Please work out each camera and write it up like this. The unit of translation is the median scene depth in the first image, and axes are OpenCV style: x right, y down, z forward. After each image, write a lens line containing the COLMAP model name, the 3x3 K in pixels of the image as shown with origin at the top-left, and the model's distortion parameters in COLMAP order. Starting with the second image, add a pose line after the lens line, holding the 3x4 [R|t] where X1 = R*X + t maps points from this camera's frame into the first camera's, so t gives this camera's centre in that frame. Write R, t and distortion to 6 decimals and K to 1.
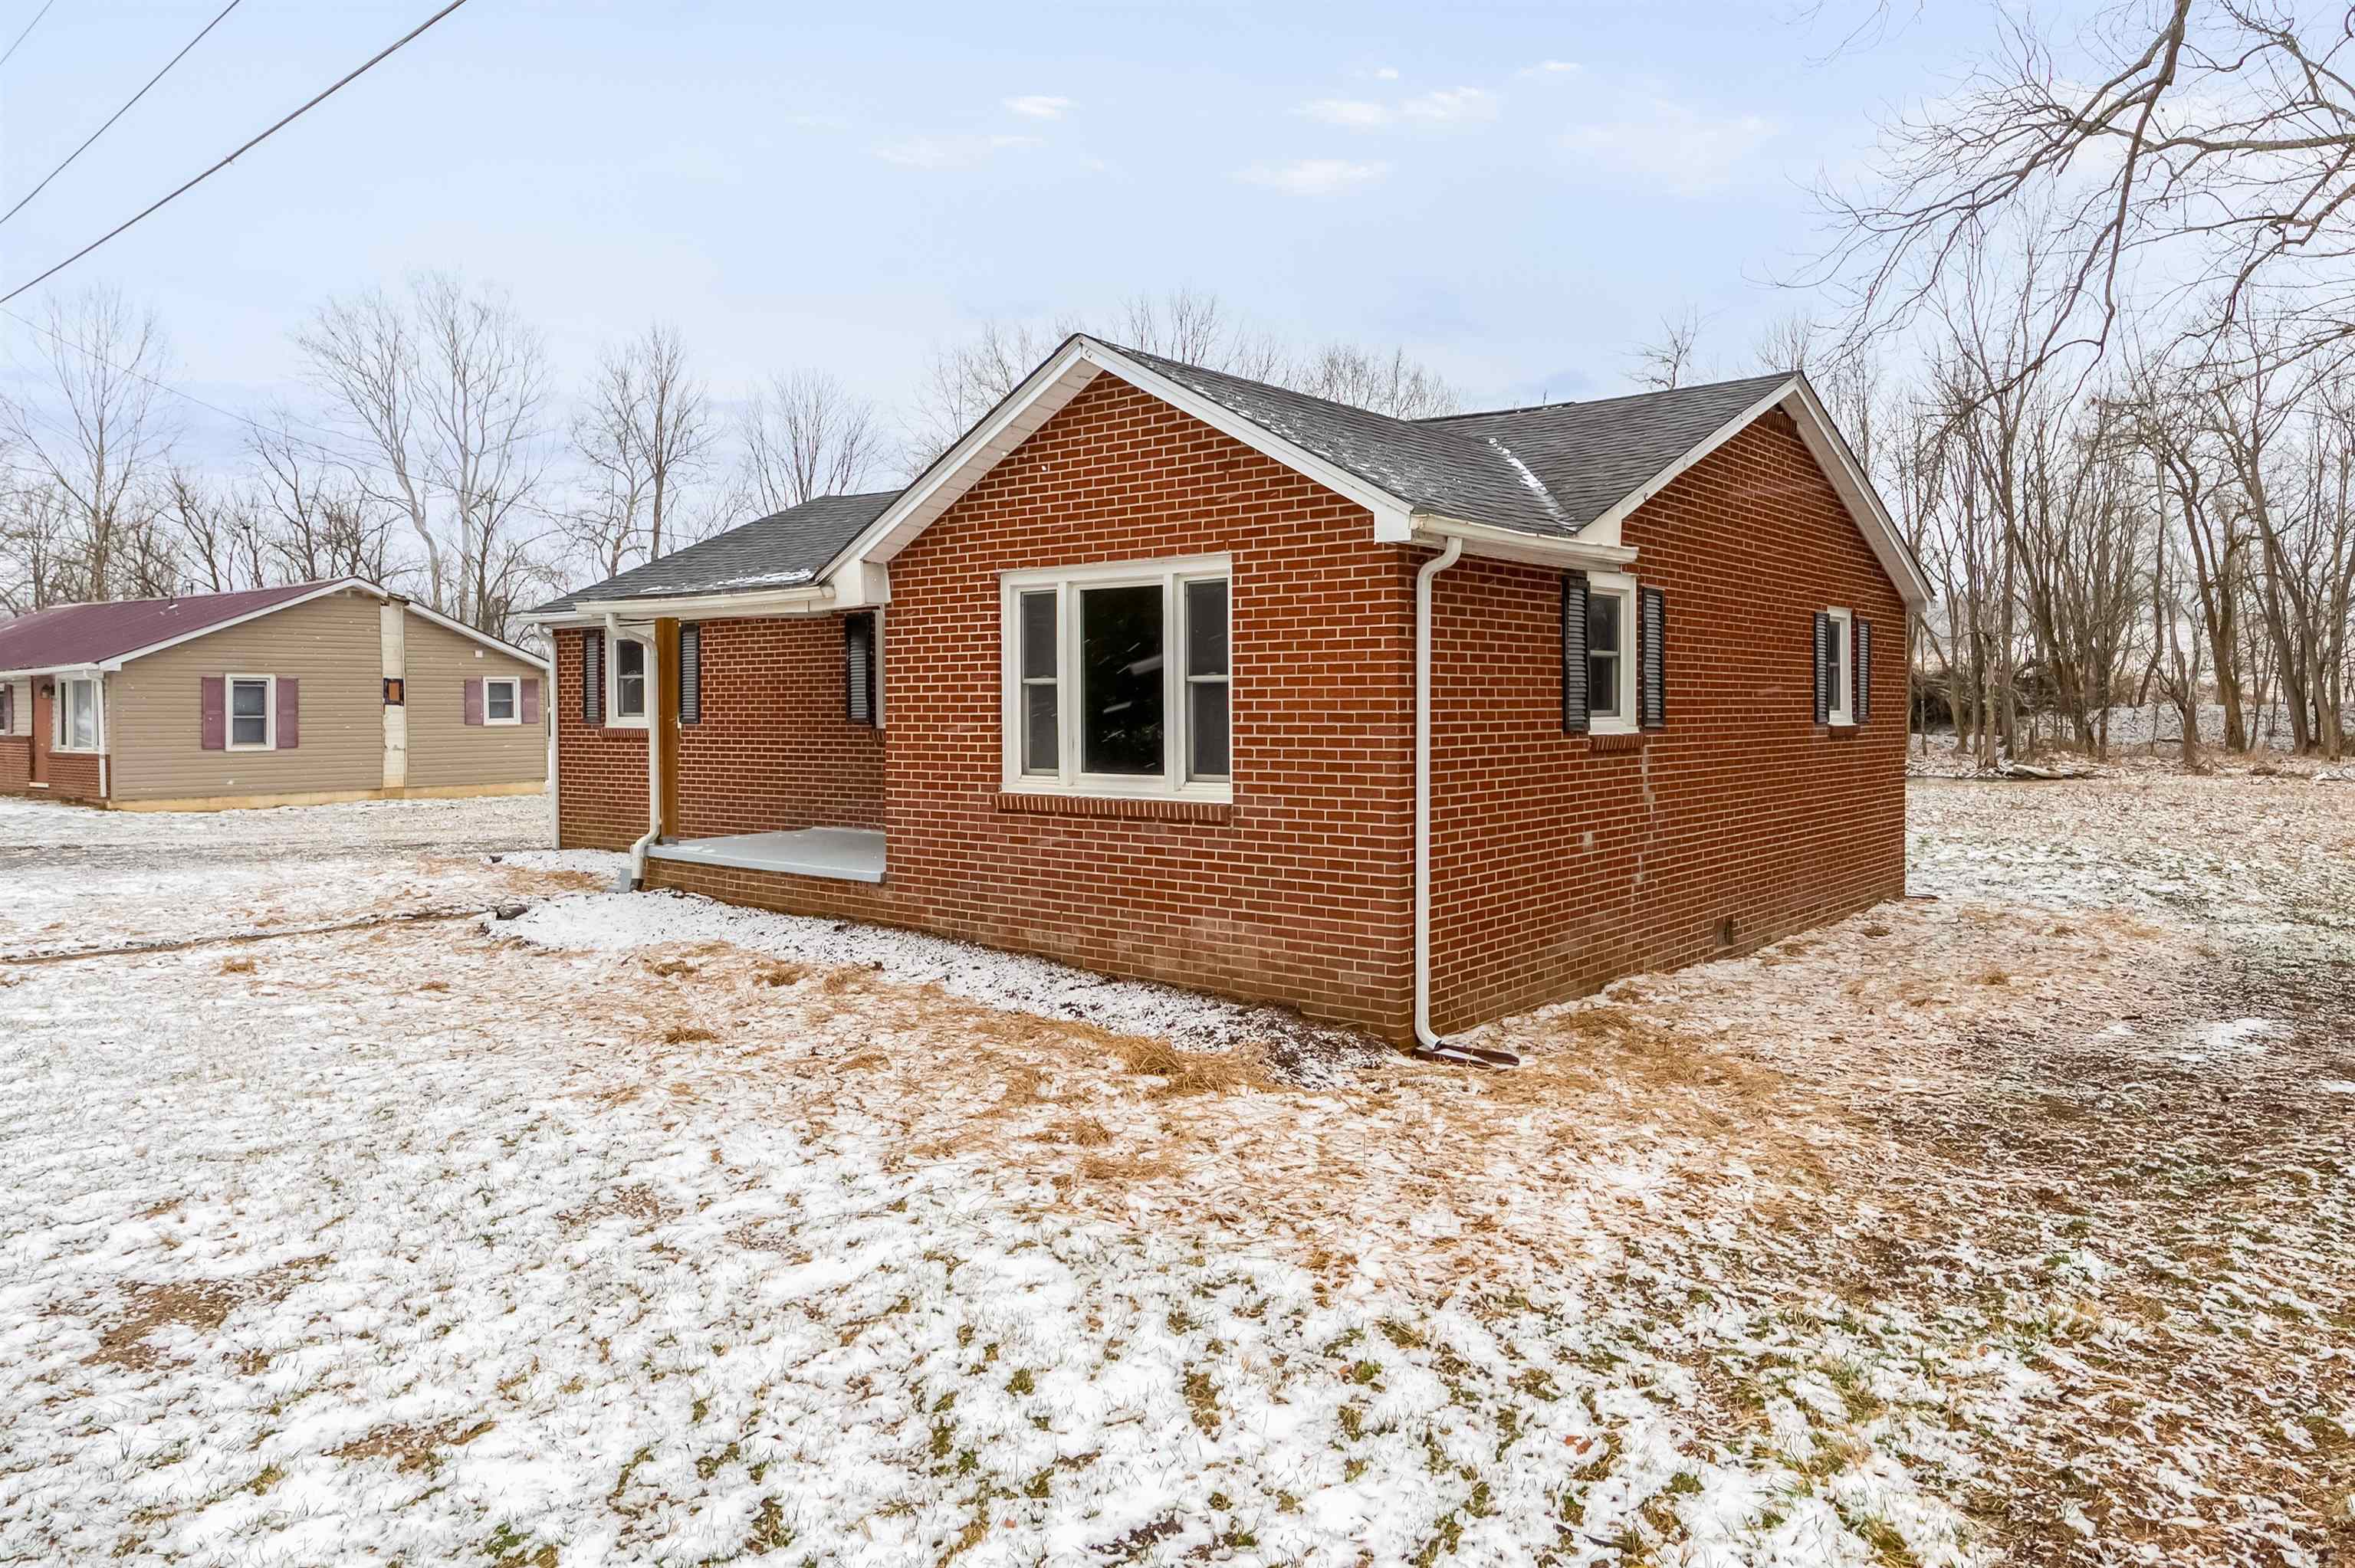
lens RADIAL K [[1524.4, 0, 1218.4], [0, 1524.4, 698.0], [0, 0, 1]] dist [0.001086, -0.002025]
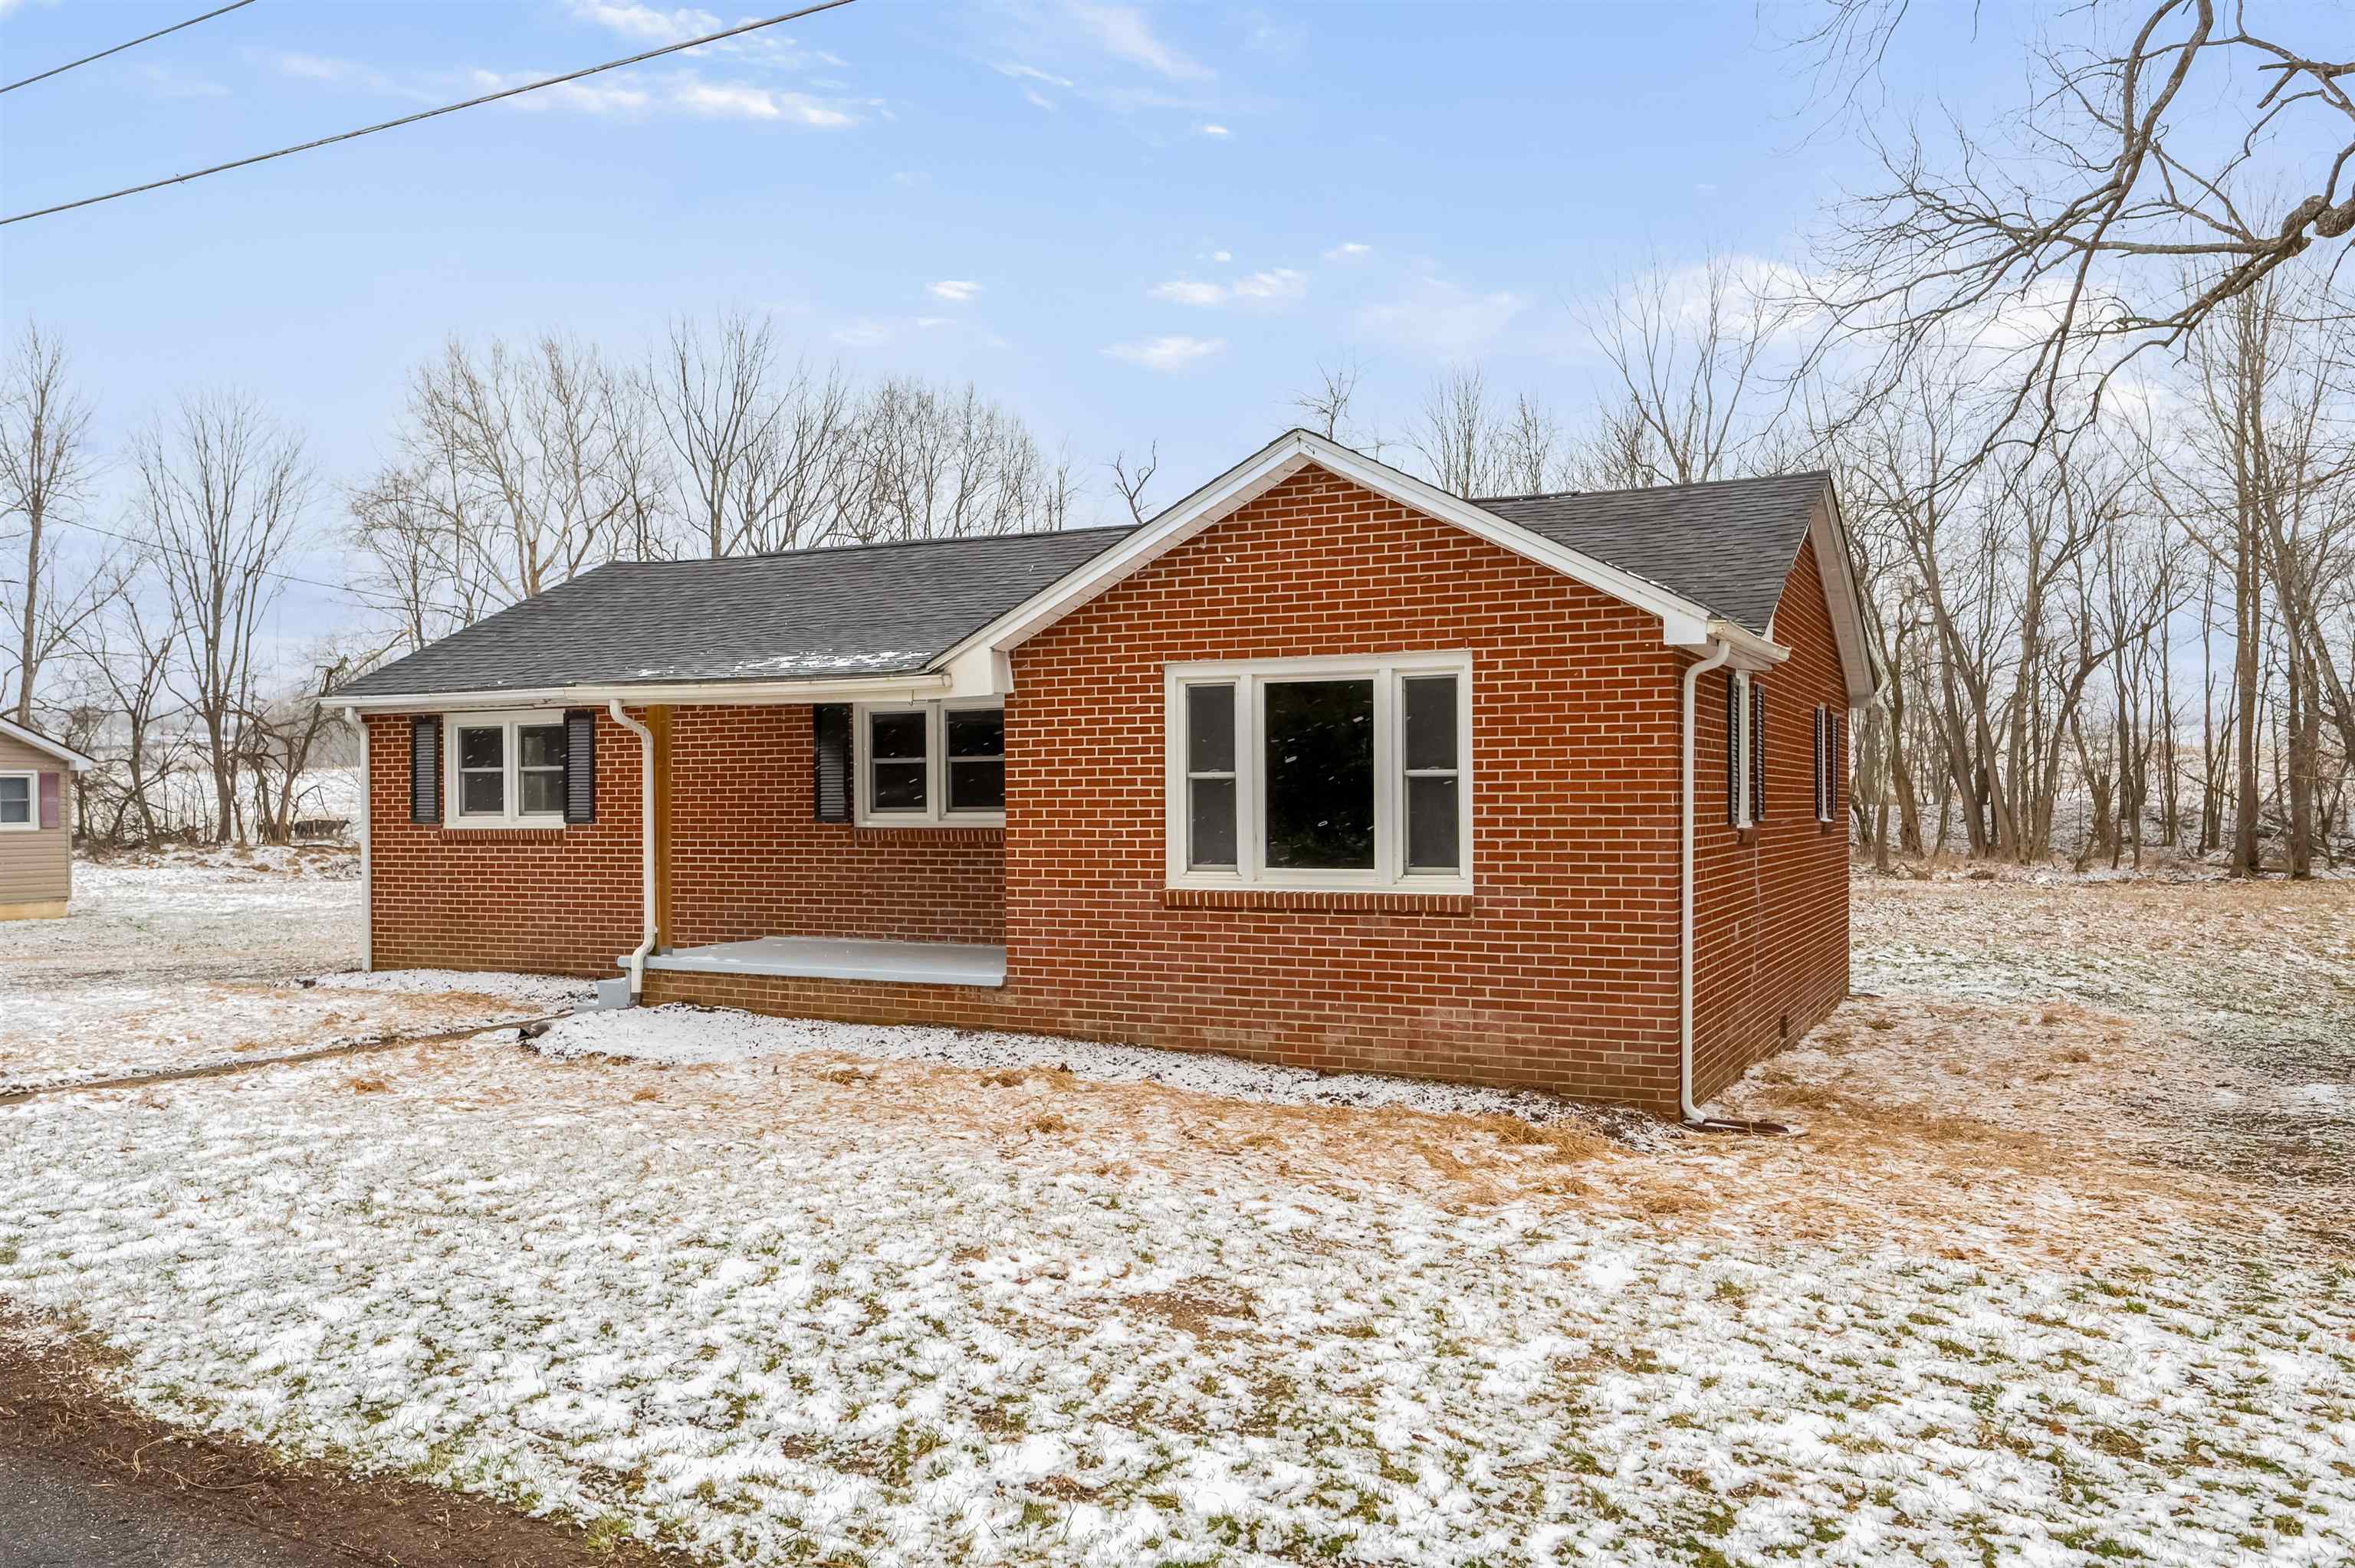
lens RADIAL K [[1767.8, 0, 1172.4], [0, 1767.8, 791.2], [0, 0, 1]] dist [0.001694, -0.003921]
pose [[0.986795, 0.000642, 0.161970, -0.335787], [-0.000077, 0.999994, -0.003494, 0.003305], [-0.161972, 0.003435, 0.986789, -0.123095]]
